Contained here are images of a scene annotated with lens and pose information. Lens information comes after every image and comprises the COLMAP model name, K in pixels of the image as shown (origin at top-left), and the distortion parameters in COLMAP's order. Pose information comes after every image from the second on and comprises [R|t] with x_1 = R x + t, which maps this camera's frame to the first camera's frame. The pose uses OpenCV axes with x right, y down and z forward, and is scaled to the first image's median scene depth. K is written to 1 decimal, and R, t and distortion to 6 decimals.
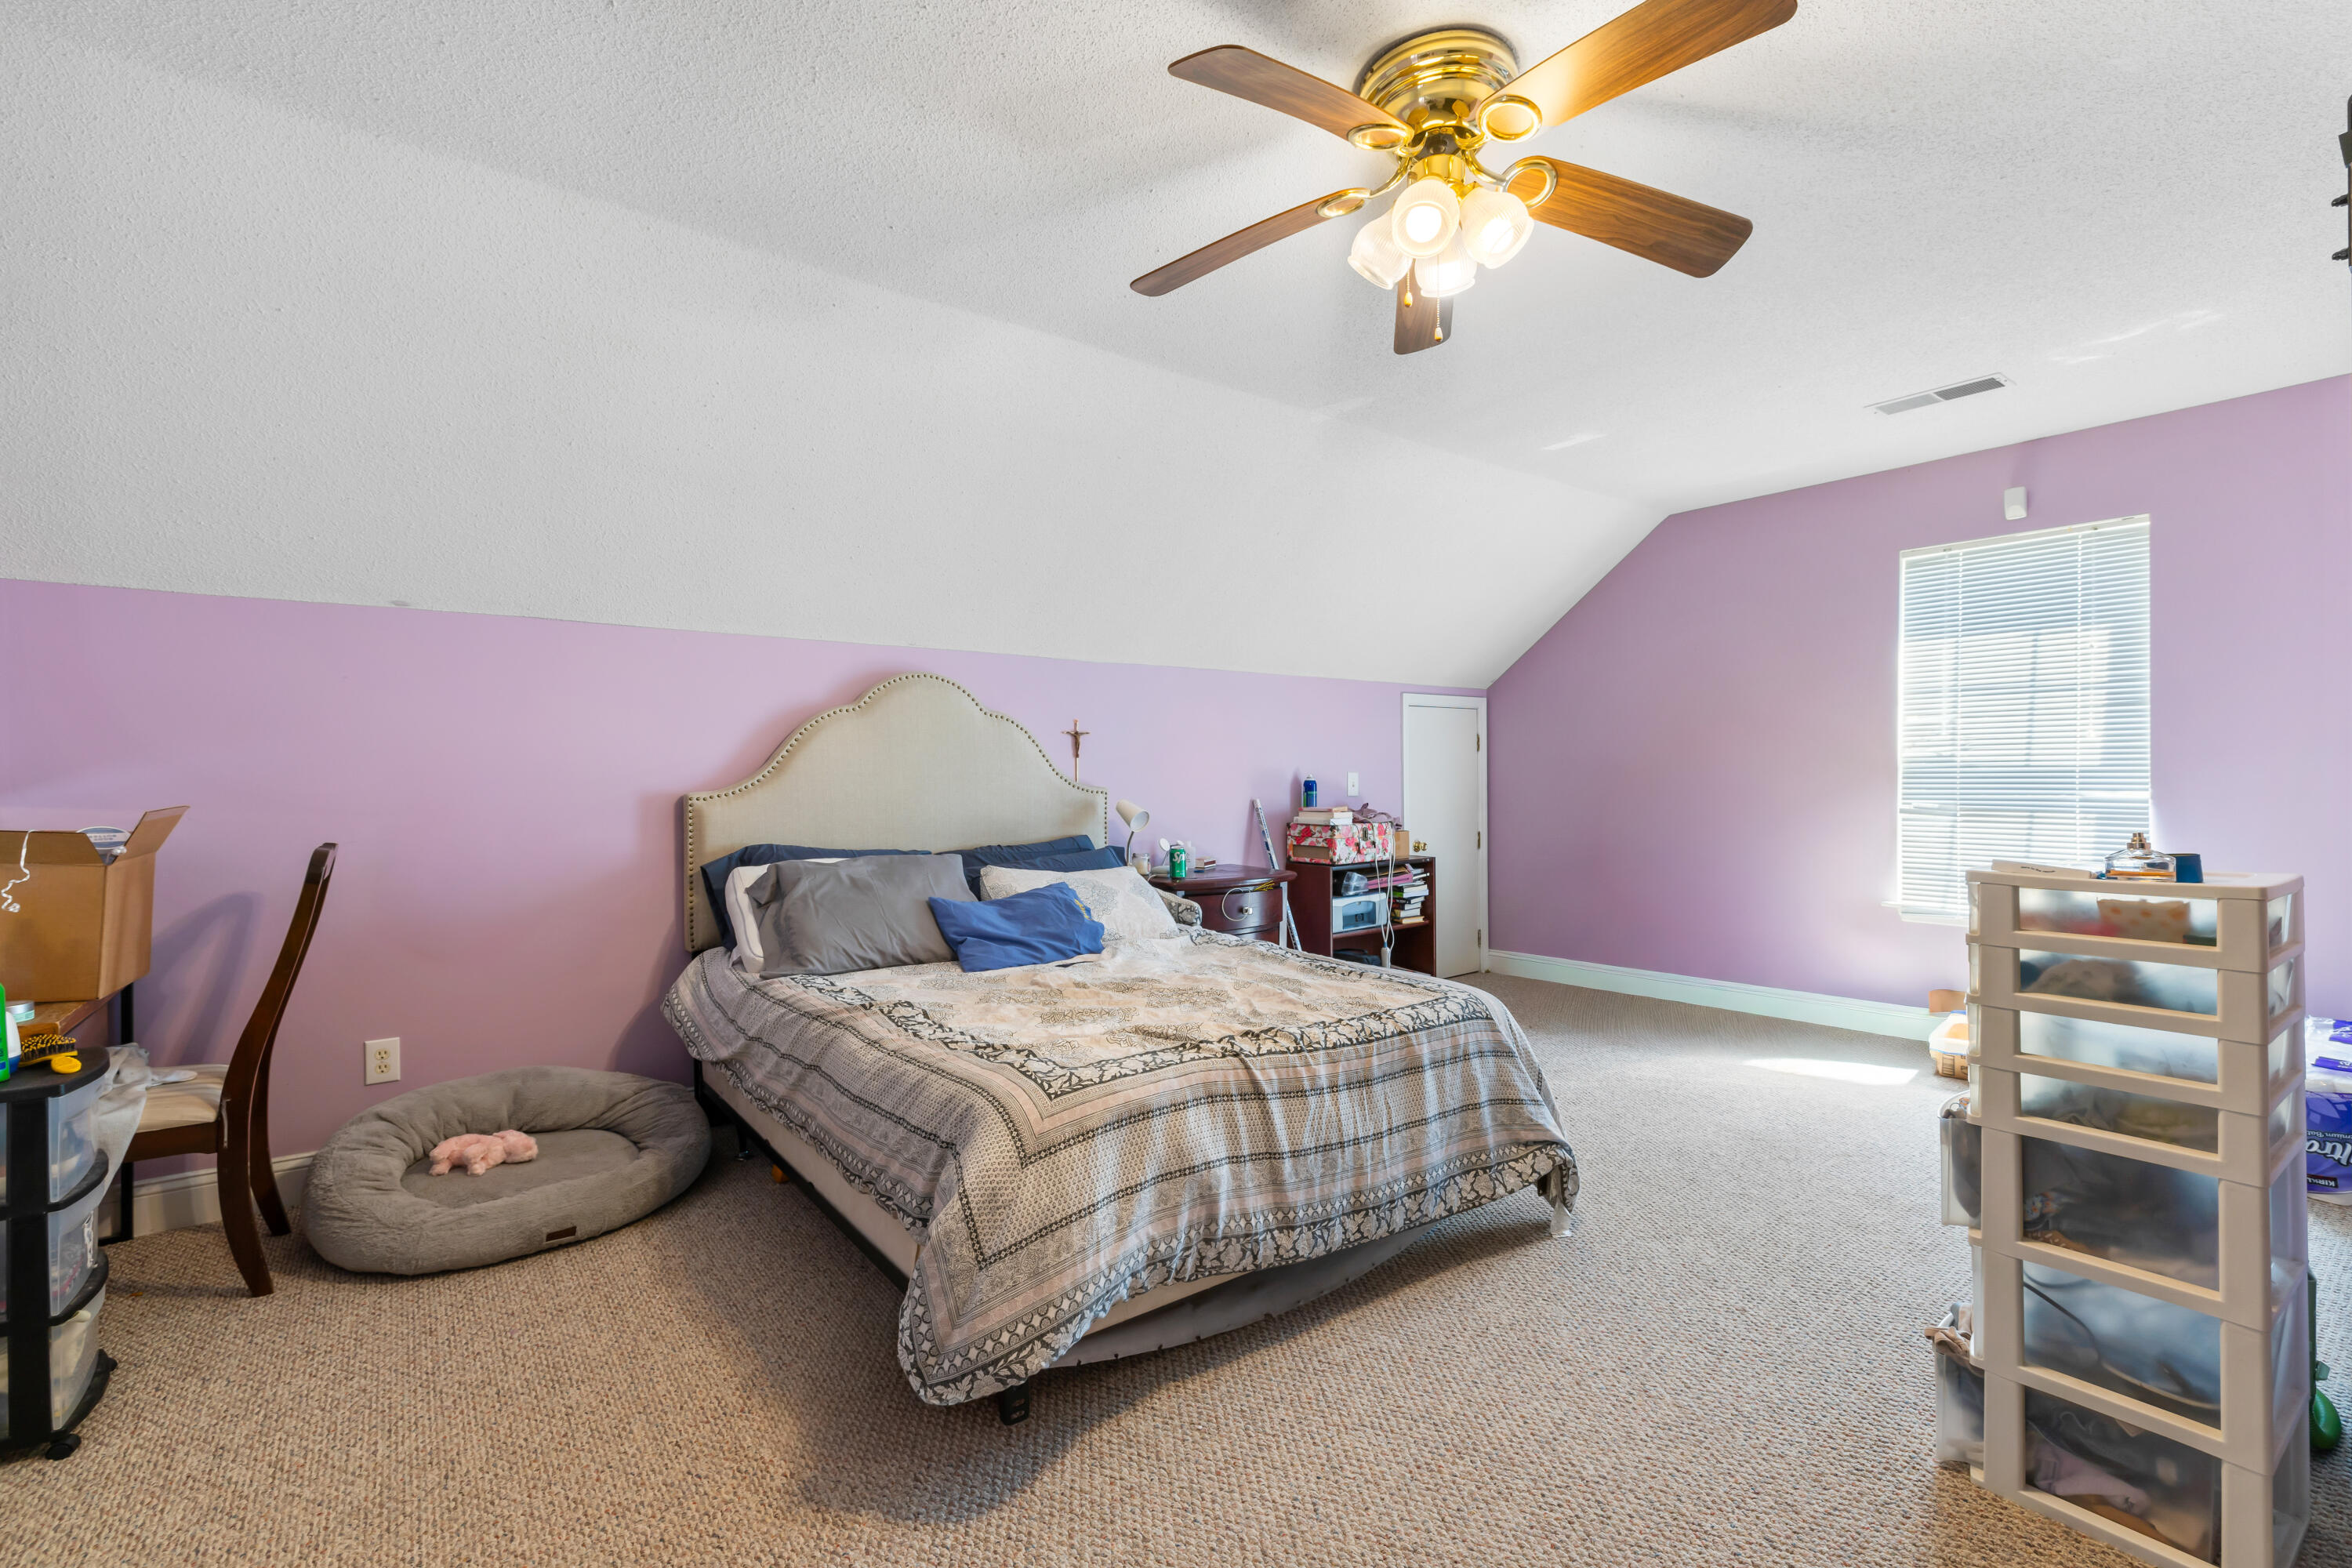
lens RADIAL K [[1025.2, 0, 1167.7], [0, 1025.2, 777.9], [0, 0, 1]] dist [-0.000545, 0.000674]
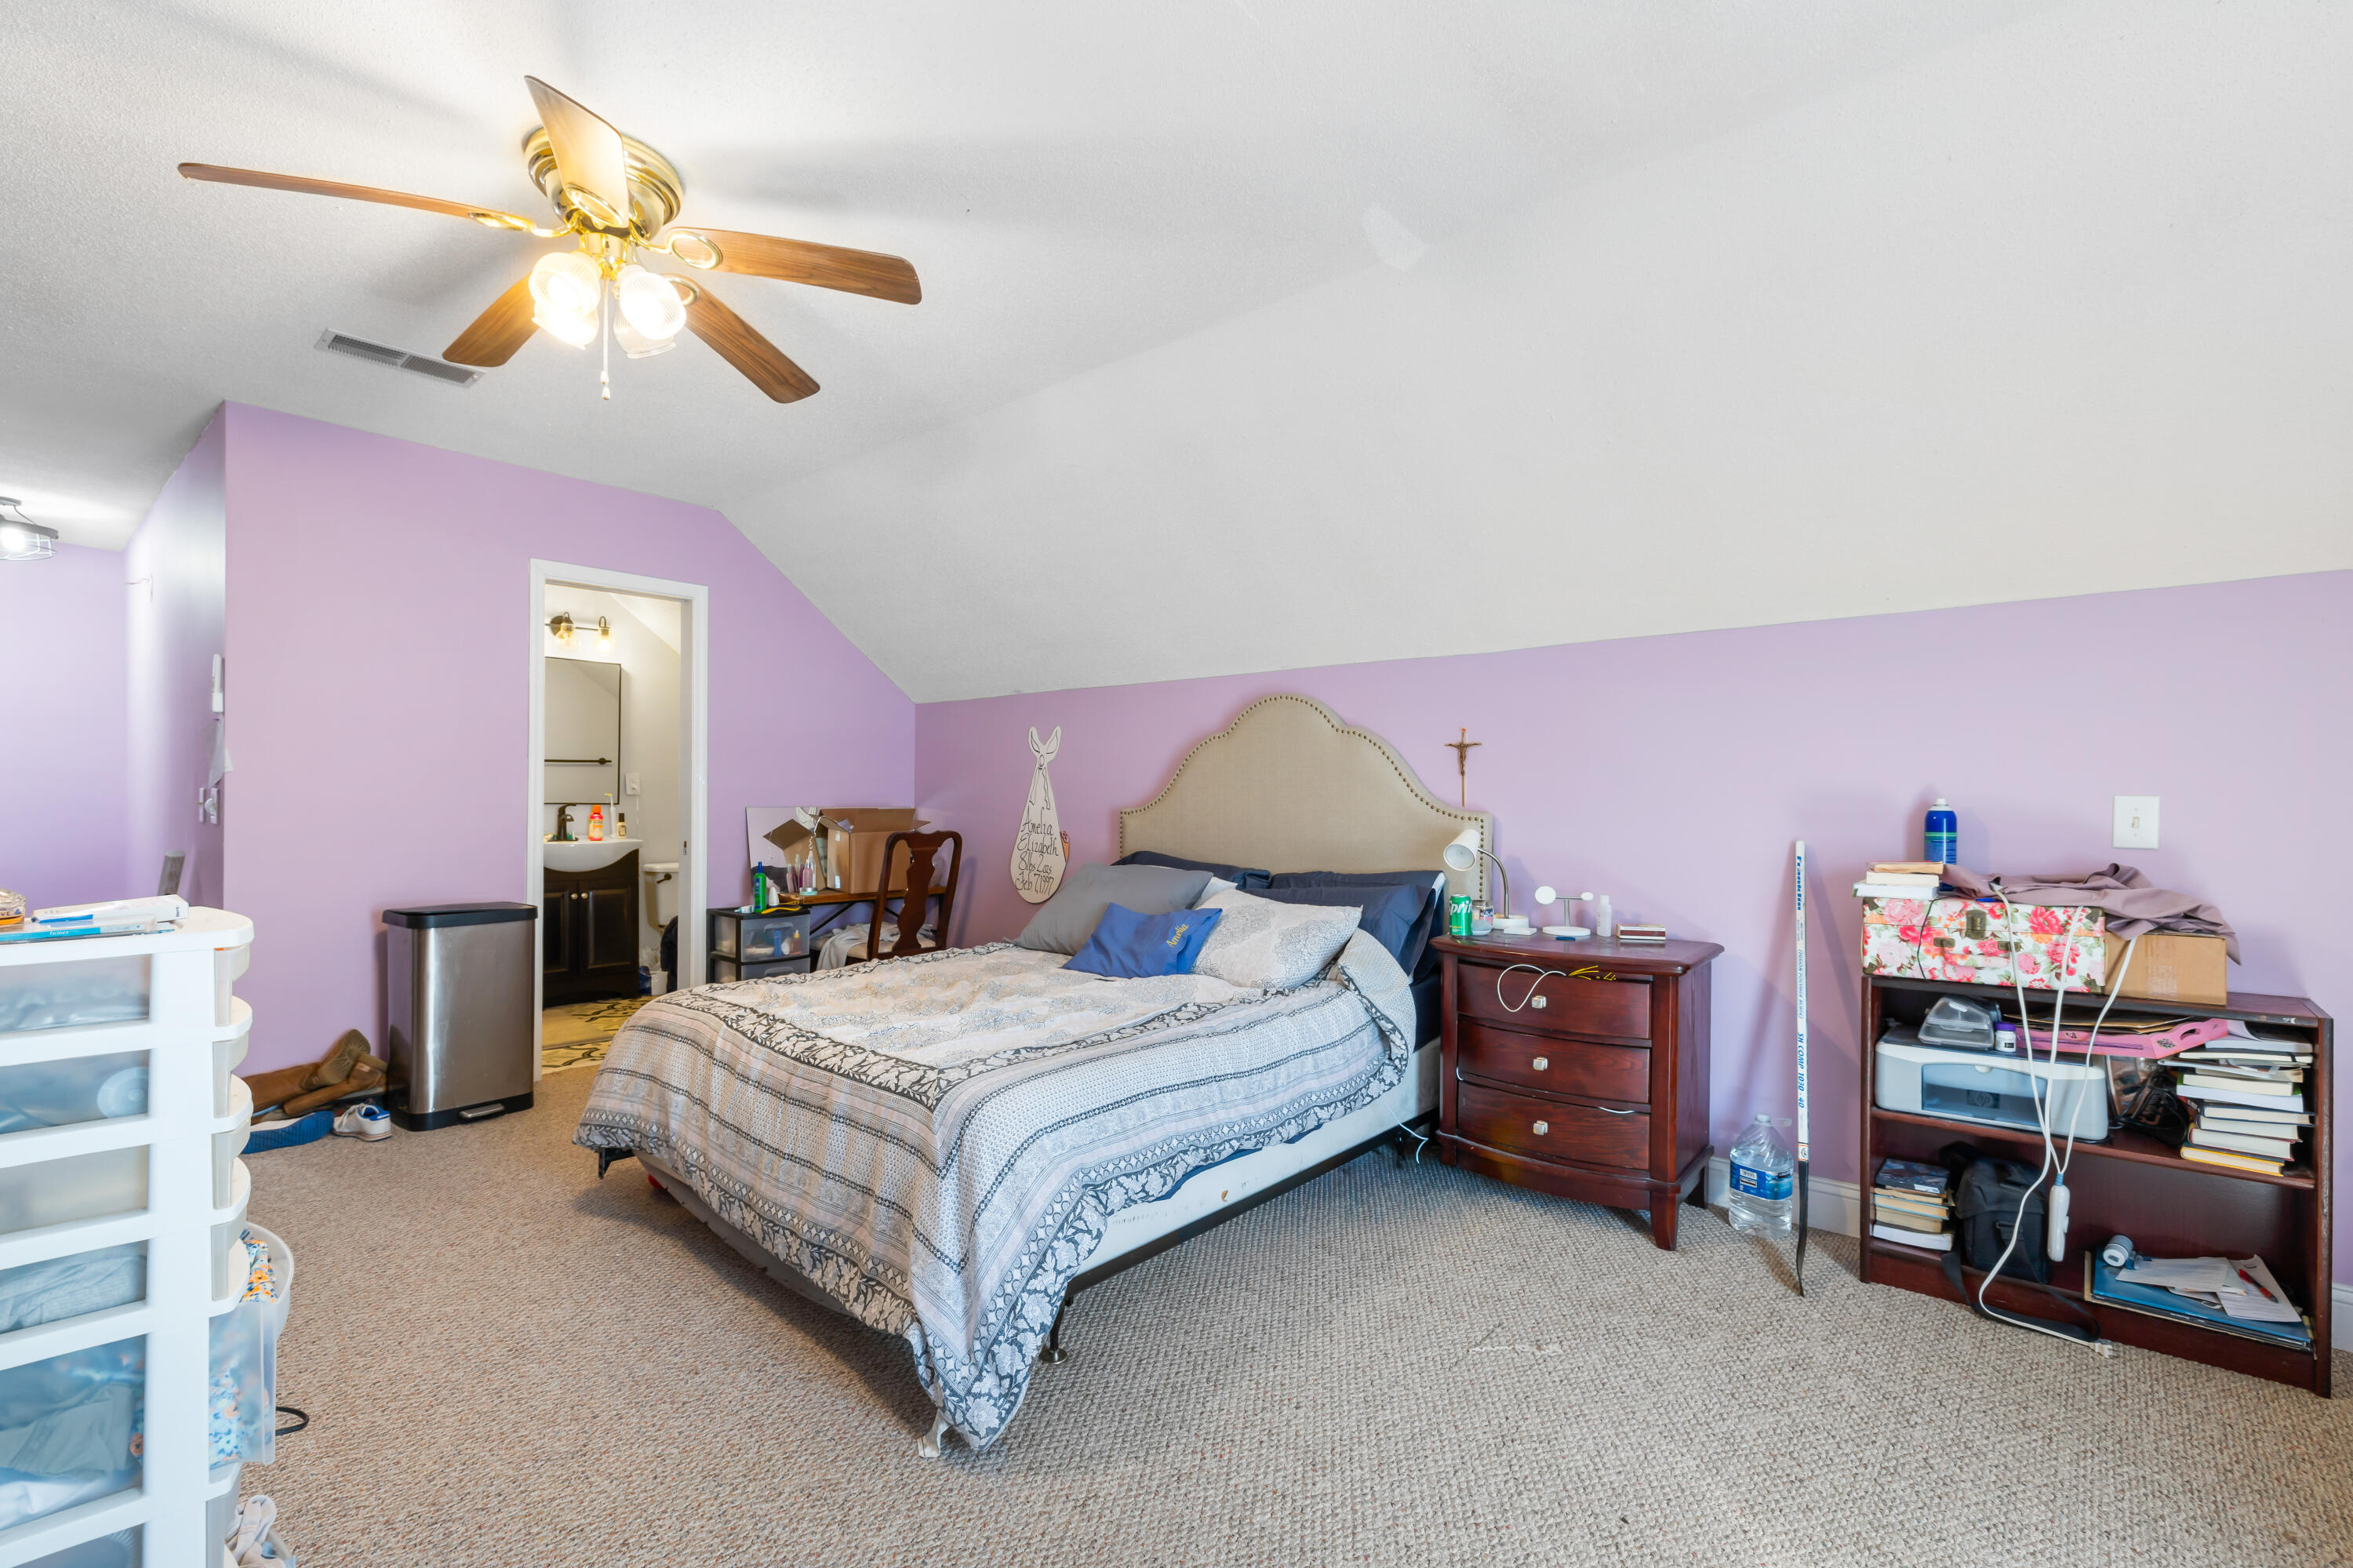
lens RADIAL K [[1057.4, 0, 1169.4], [0, 1057.4, 782.4], [0, 0, 1]] dist [-0.001005, 0.000092]
pose [[0.203384, -0.006726, -0.979076, 0.637141], [-0.004199, 0.999961, -0.007742, -0.006039], [0.979090, 0.005685, 0.203347, 0.569715]]
